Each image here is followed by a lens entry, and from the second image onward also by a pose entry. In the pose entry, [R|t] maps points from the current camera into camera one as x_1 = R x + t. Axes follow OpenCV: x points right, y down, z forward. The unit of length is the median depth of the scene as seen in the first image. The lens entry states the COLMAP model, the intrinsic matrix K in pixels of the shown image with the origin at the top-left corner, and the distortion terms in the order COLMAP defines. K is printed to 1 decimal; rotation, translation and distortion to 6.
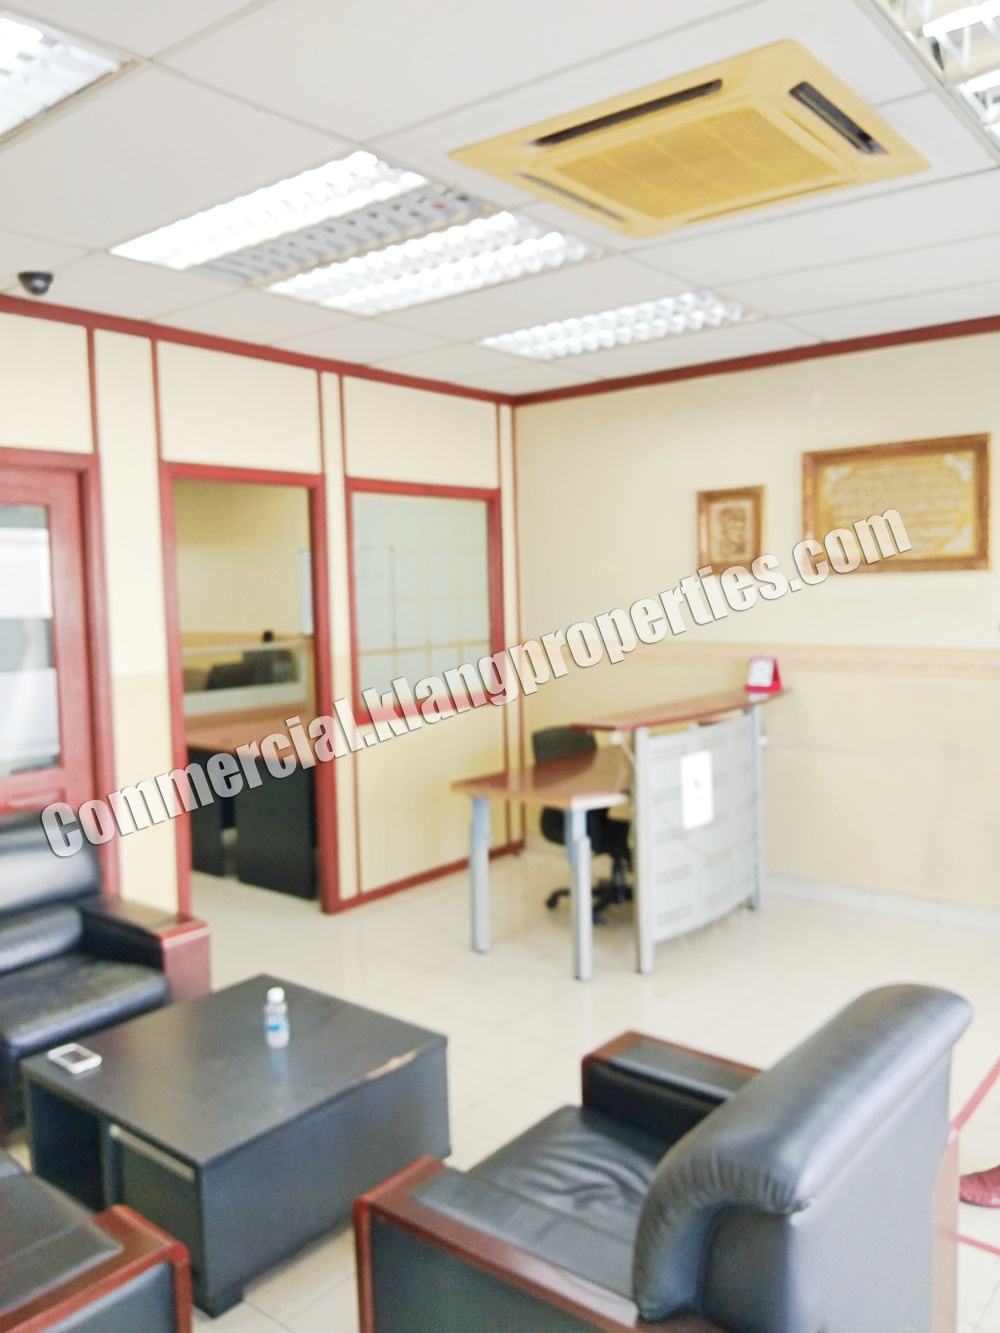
lens RADIAL K [[1055.5, 0, 504.9], [0, 1055.5, 672.2], [0, 0, 1]] dist [0.003748, -0.021530]
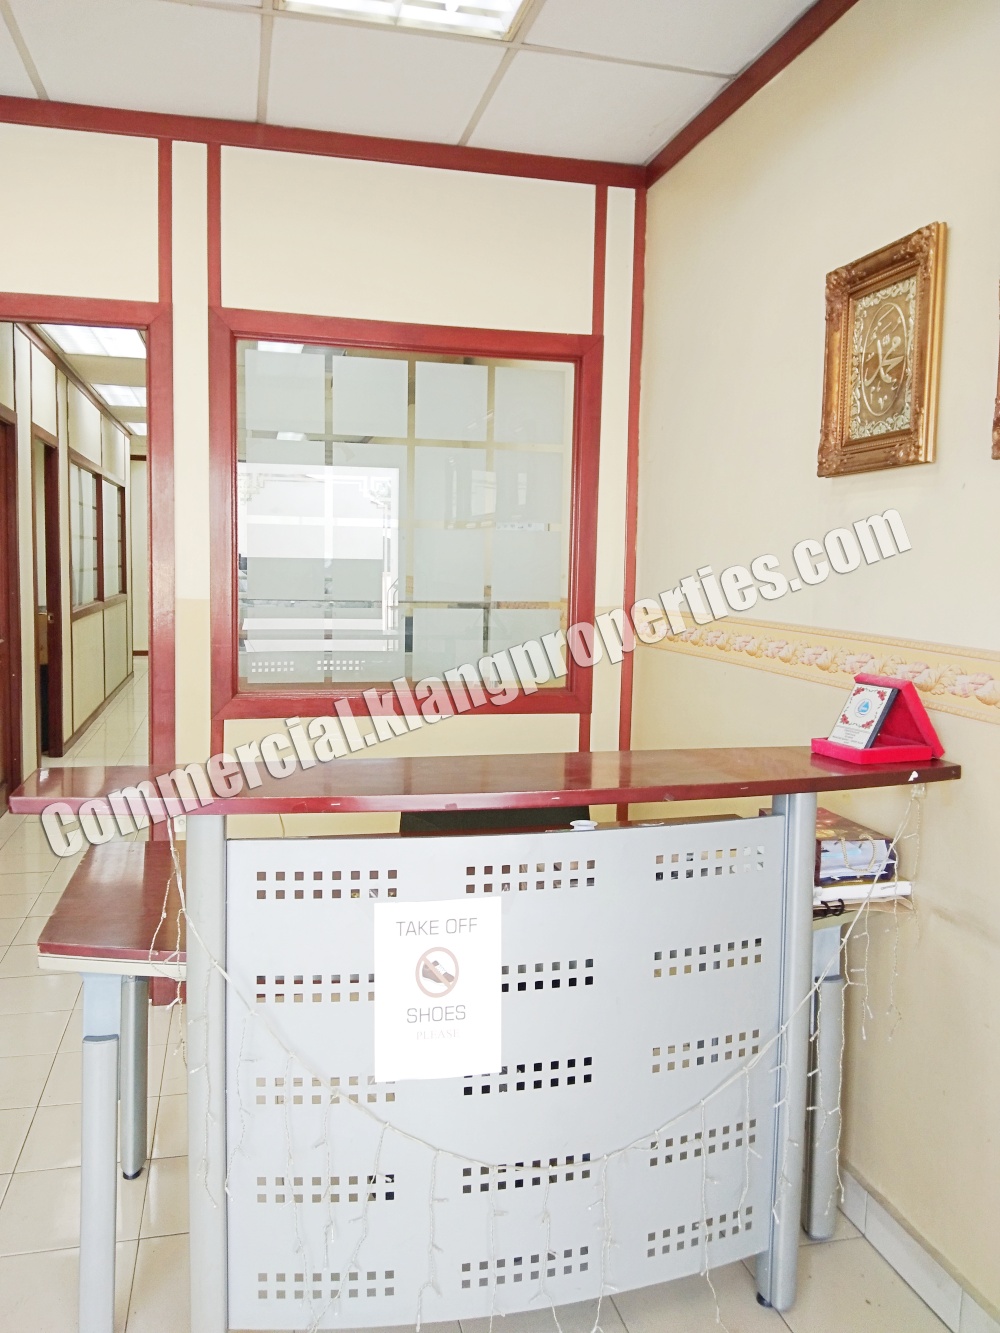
lens RADIAL K [[1055.5, 0, 499.2], [0, 1055.5, 654.1], [0, 0, 1]] dist [0.003748, -0.021530]
pose [[0.788796, 0.092612, -0.607638, 0.360077], [-0.088859, 0.995380, 0.036359, -0.022685], [0.608198, 0.025314, 0.793382, 0.599995]]
